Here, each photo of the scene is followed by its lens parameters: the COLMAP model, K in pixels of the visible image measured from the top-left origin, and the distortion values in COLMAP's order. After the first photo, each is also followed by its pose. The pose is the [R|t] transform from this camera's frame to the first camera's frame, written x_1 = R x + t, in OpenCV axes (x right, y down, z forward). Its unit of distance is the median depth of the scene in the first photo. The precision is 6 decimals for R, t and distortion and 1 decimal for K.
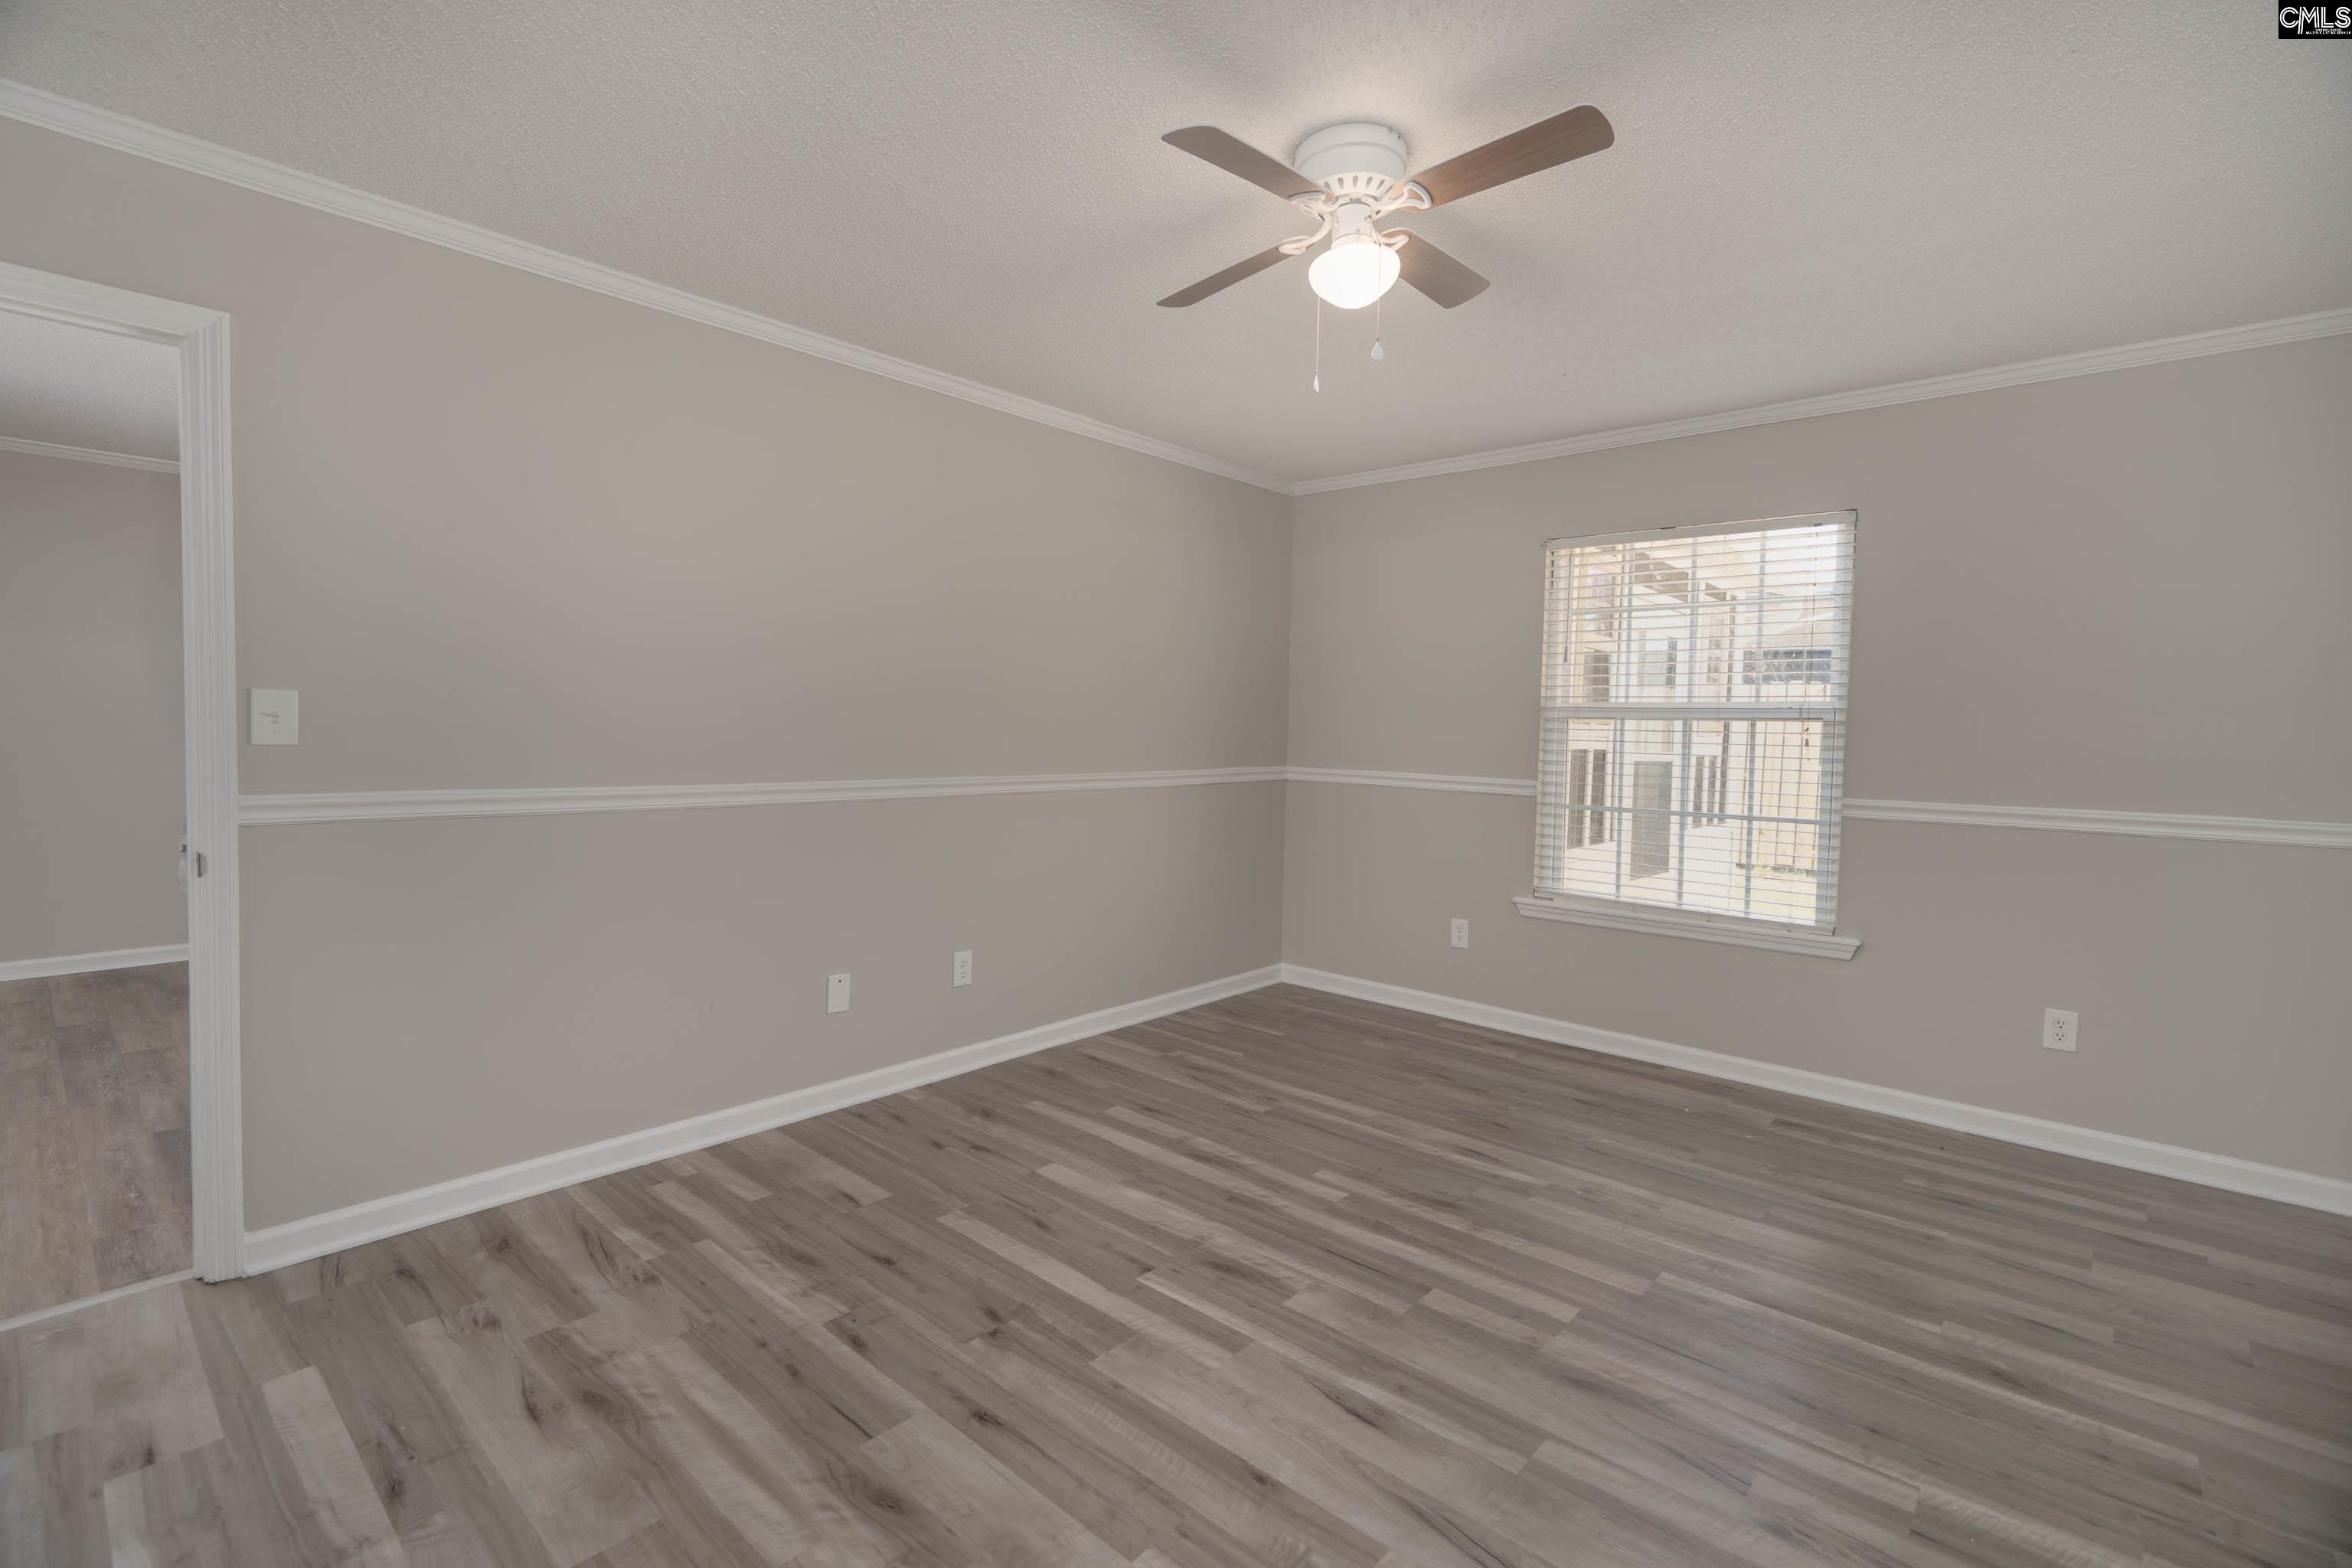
lens RADIAL K [[1049.9, 0, 1165.8], [0, 1049.9, 781.9], [0, 0, 1]] dist [-0.001584, 0.001074]
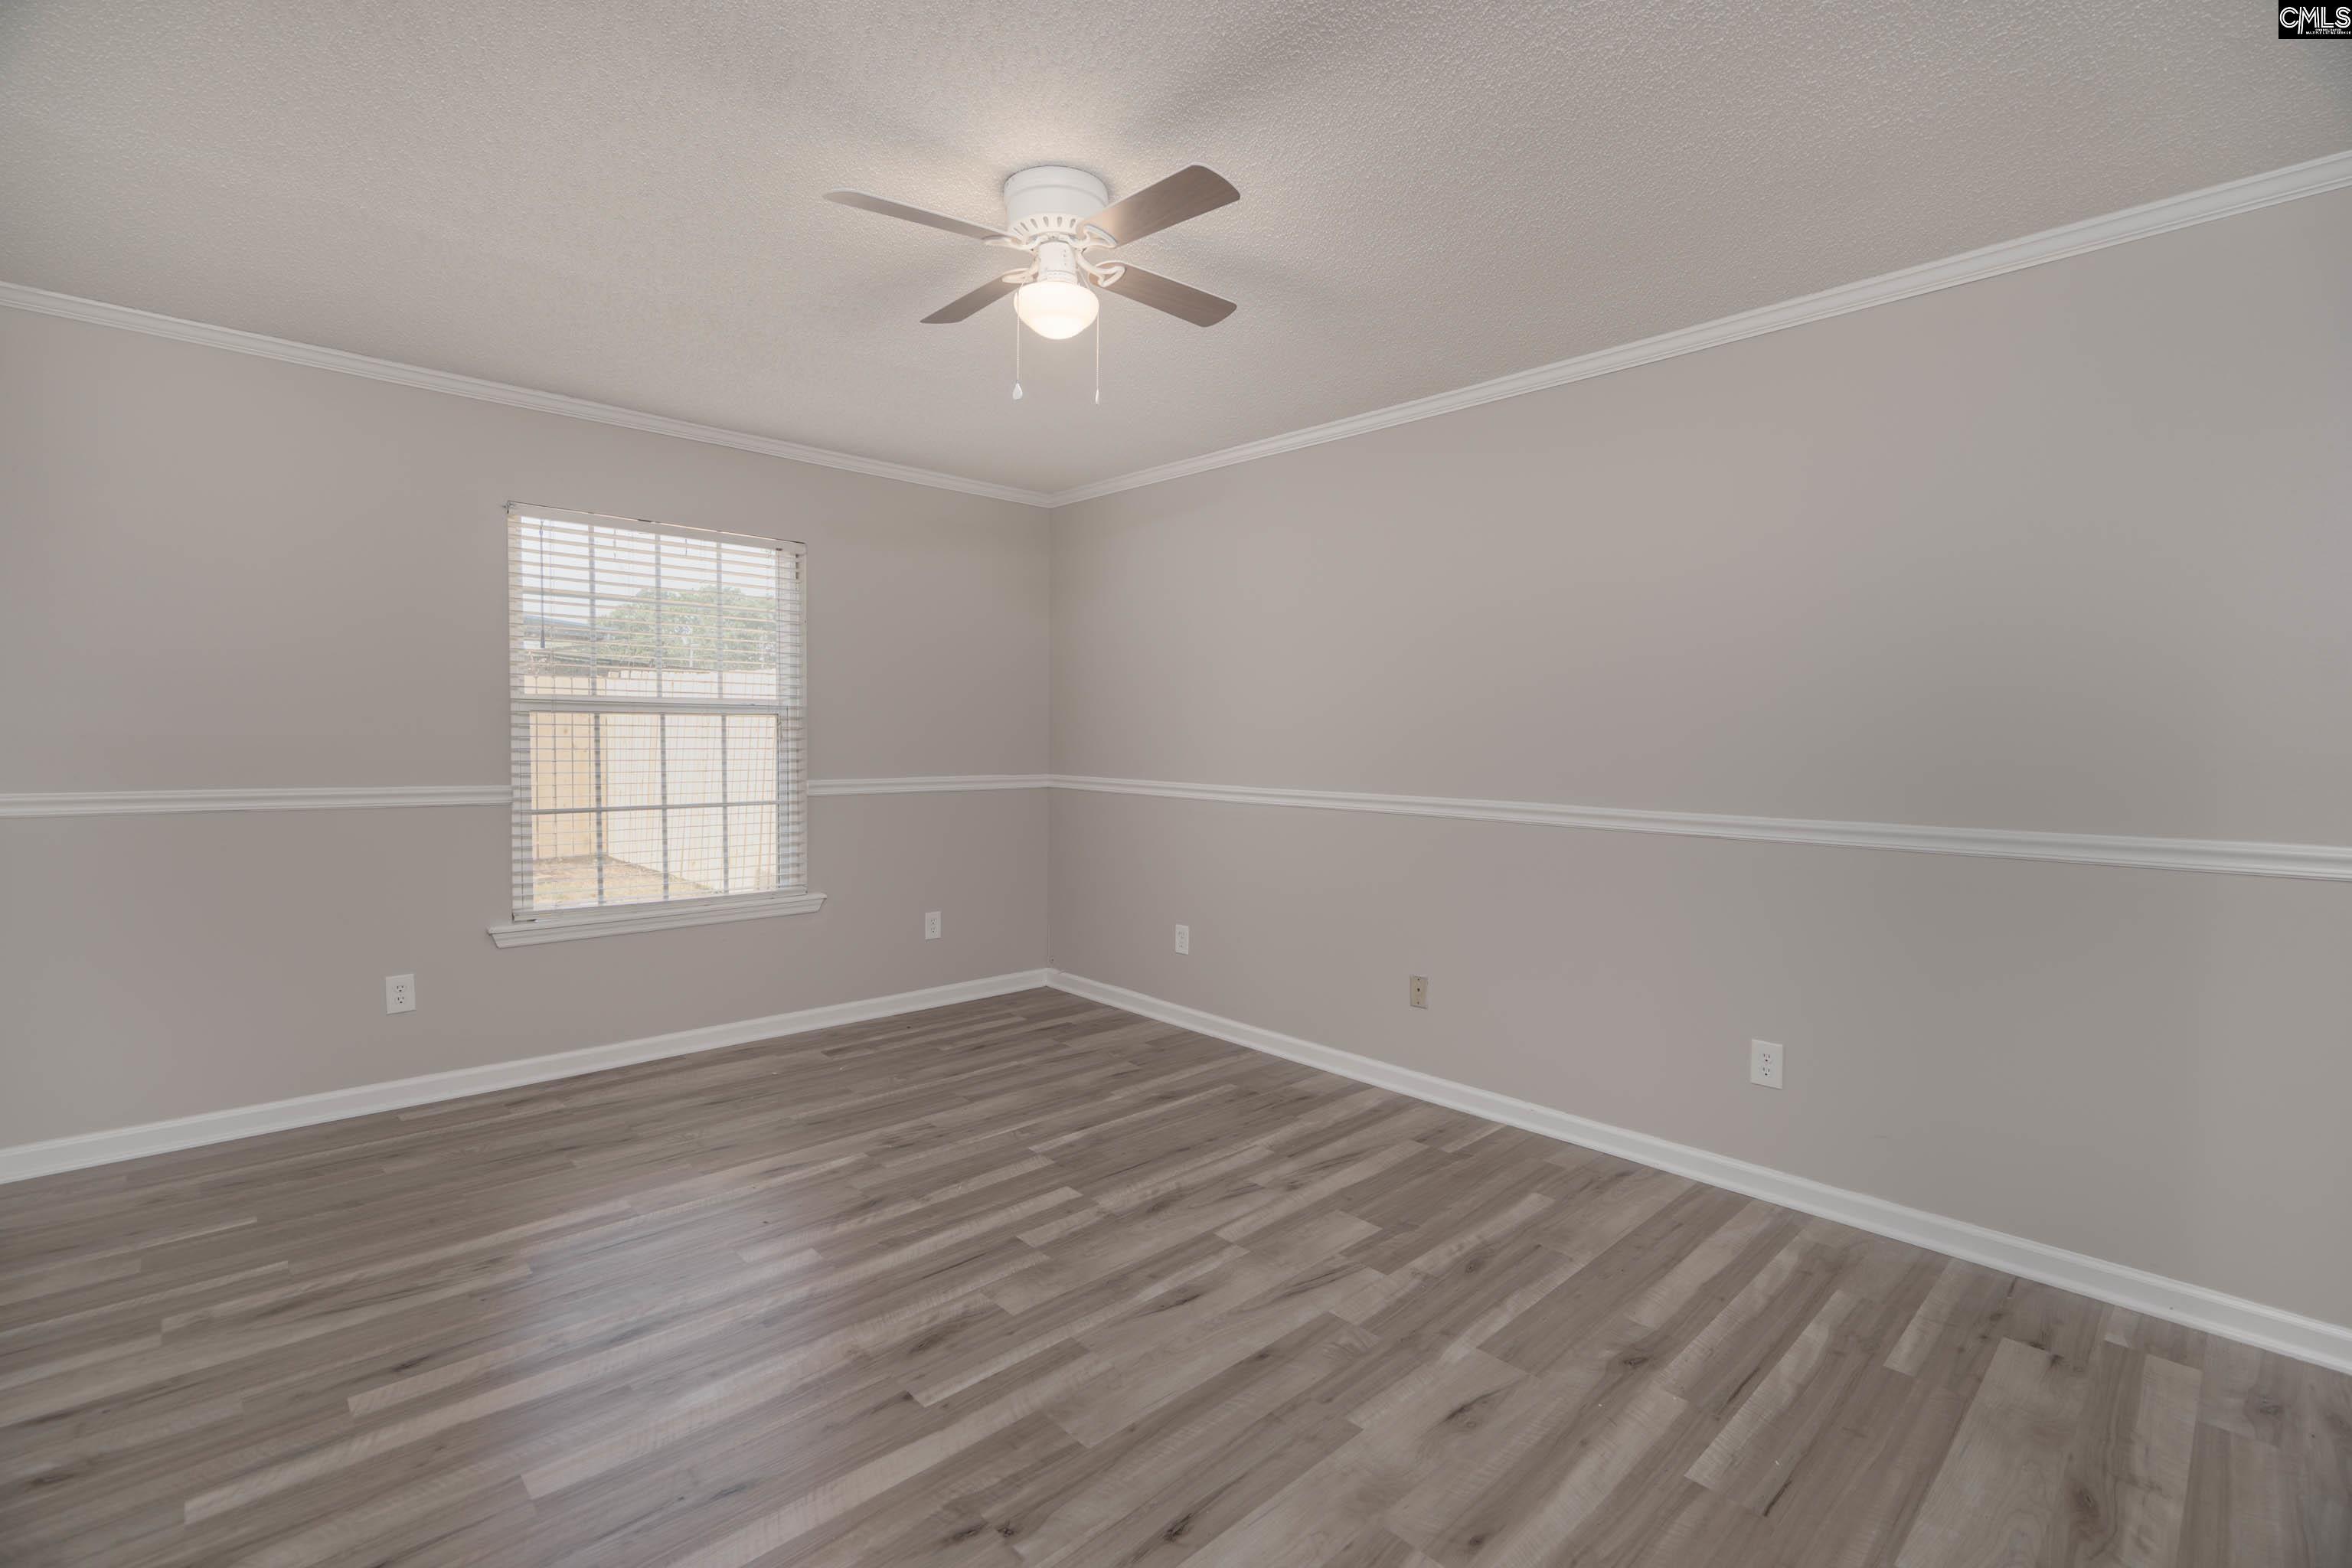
lens RADIAL K [[1049.9, 0, 1165.8], [0, 1049.9, 781.9], [0, 0, 1]] dist [-0.001584, 0.001074]
pose [[0.081549, -0.061456, 0.994773, -0.672621], [0.042899, 0.997389, 0.058100, -0.045138], [-0.995746, 0.037937, 0.083972, 0.610146]]
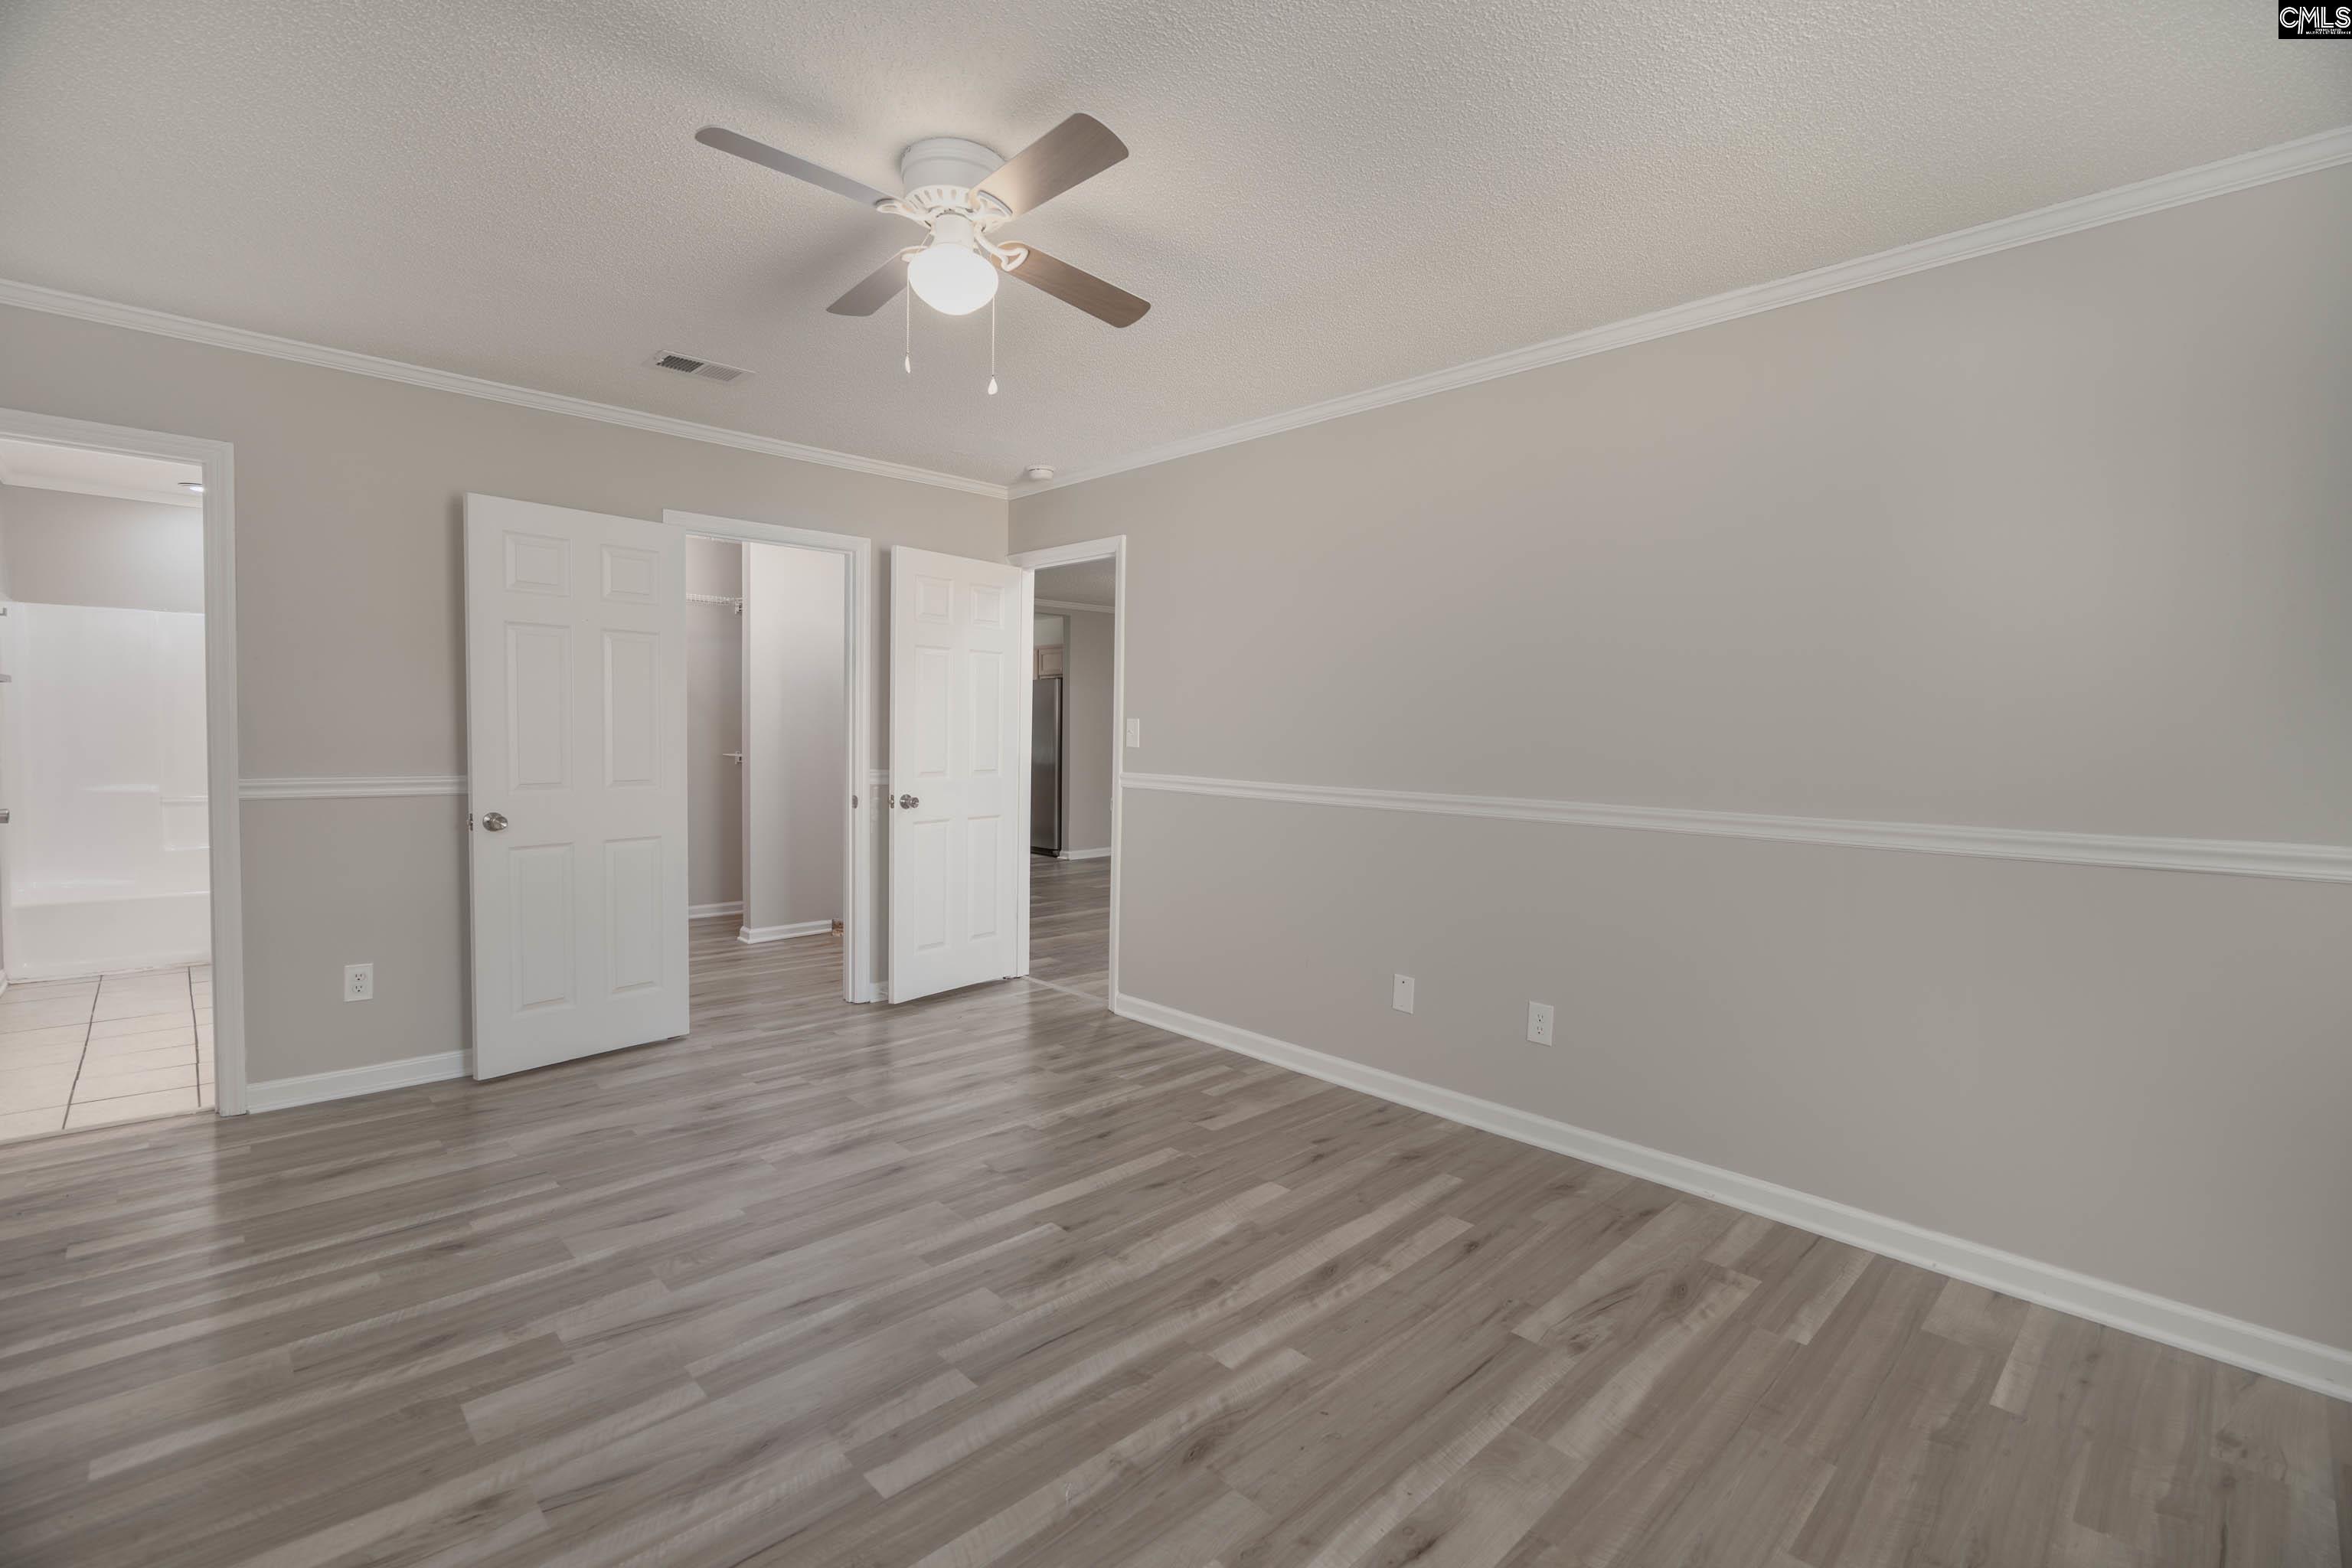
lens RADIAL K [[1049.9, 0, 1165.8], [0, 1049.9, 781.9], [0, 0, 1]] dist [-0.001584, 0.001074]
pose [[-0.073284, 0.027024, -0.996945, 0.895594], [-0.071691, 0.996904, 0.032292, -0.032669], [0.994731, 0.073838, -0.071120, 0.981106]]
